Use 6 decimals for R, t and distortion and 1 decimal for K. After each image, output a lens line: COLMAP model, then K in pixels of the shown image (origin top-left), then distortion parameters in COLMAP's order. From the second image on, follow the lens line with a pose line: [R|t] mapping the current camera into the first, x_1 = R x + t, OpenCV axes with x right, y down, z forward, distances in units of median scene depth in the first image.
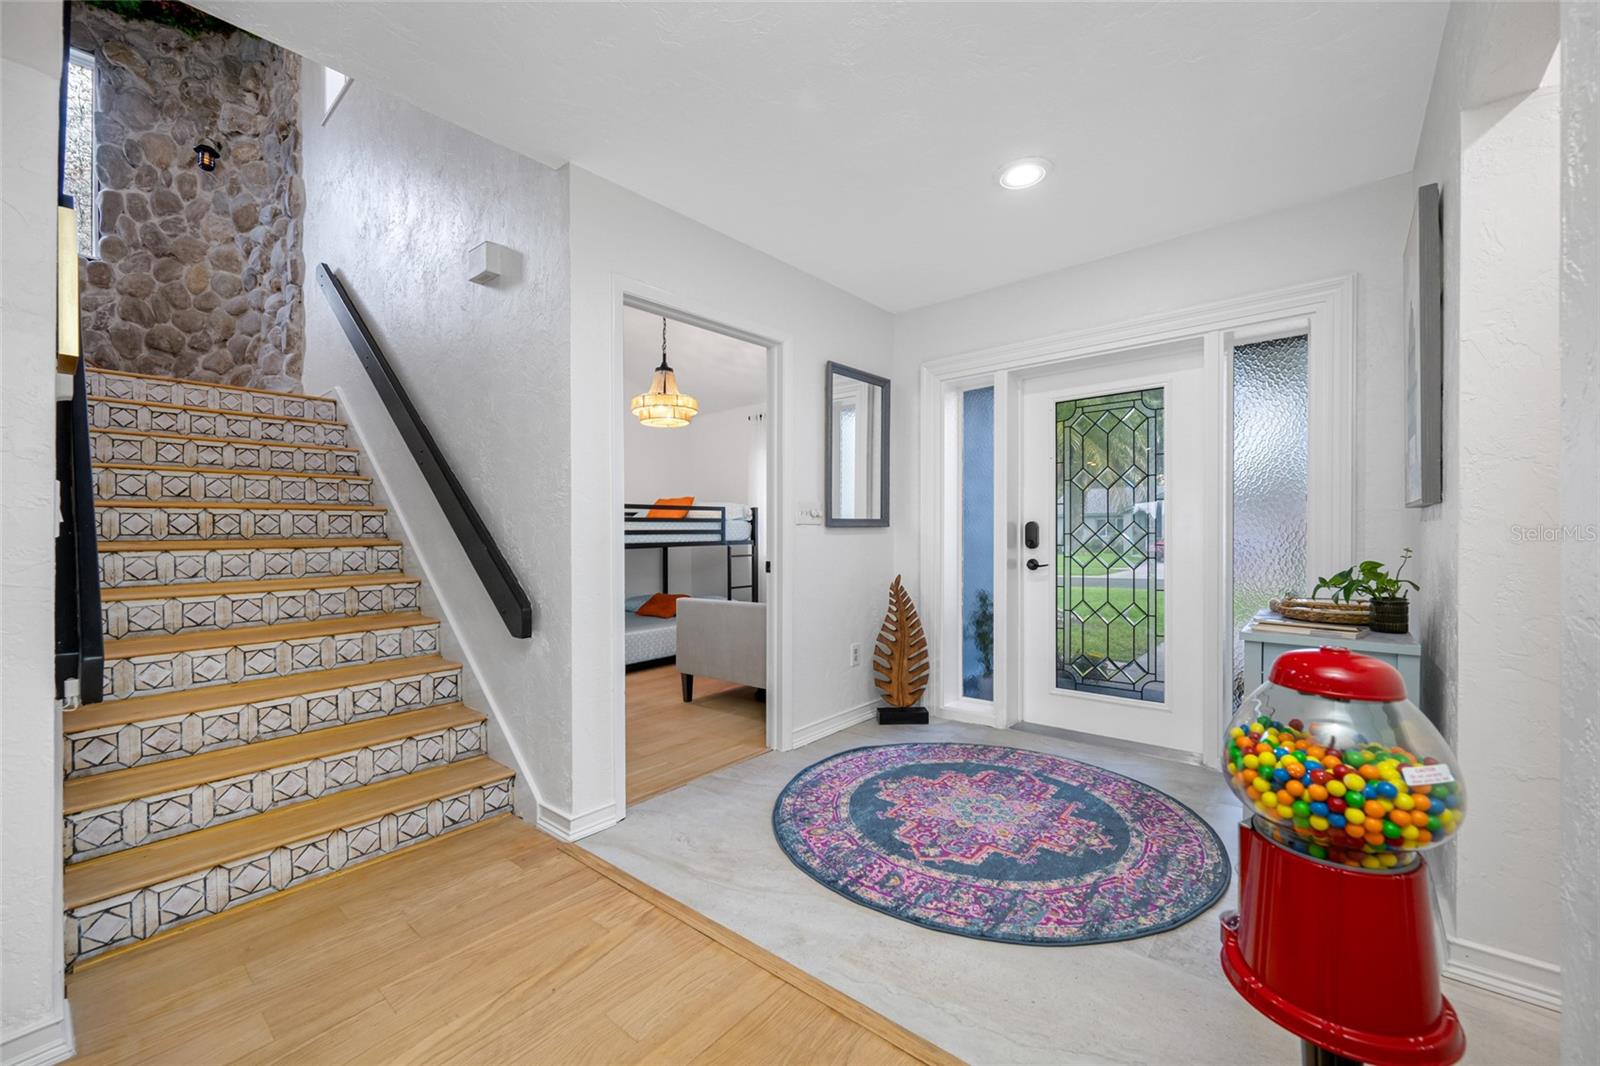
lens RADIAL K [[634.9, 0, 800.2], [0, 634.9, 528.1], [0, 0, 1]] dist [-0.002791, 0.000529]
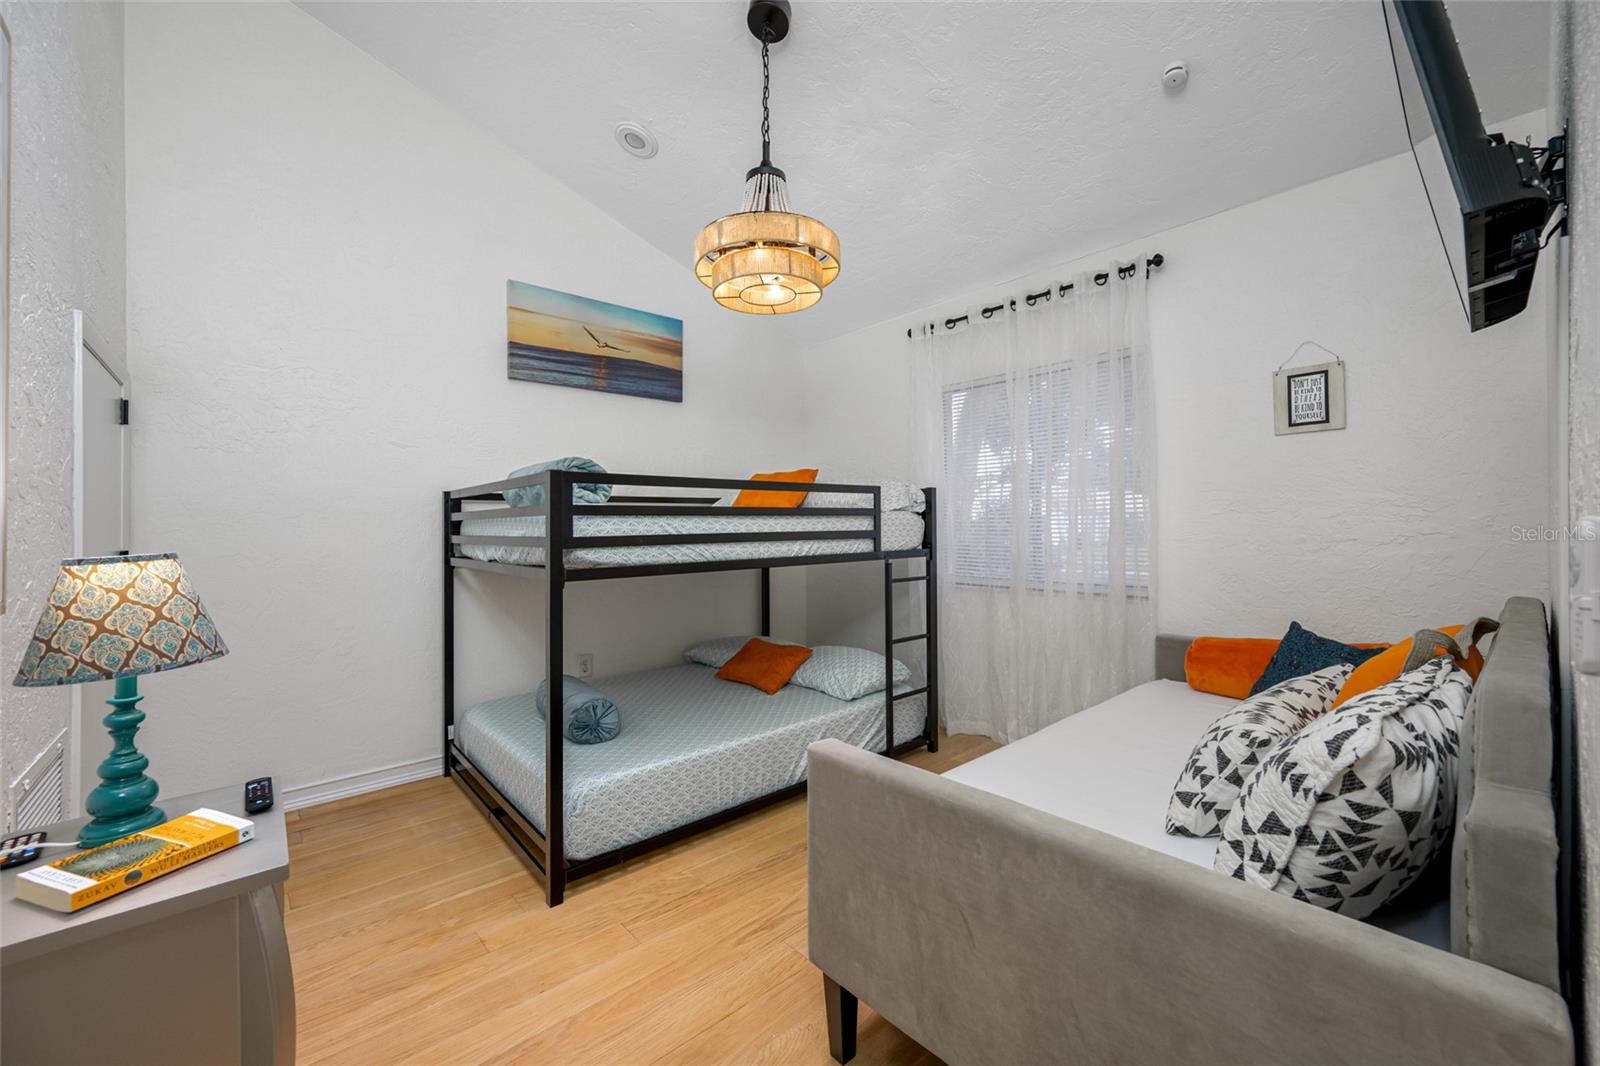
lens RADIAL K [[634.9, 0, 805.9], [0, 634.9, 524.5], [0, 0, 1]] dist [-0.002791, 0.000529]
pose [[0.989294, 0.006701, -0.145781, -0.111948], [-0.004886, 0.999906, 0.012801, -0.008993], [0.145853, -0.011952, 0.989234, 0.524484]]
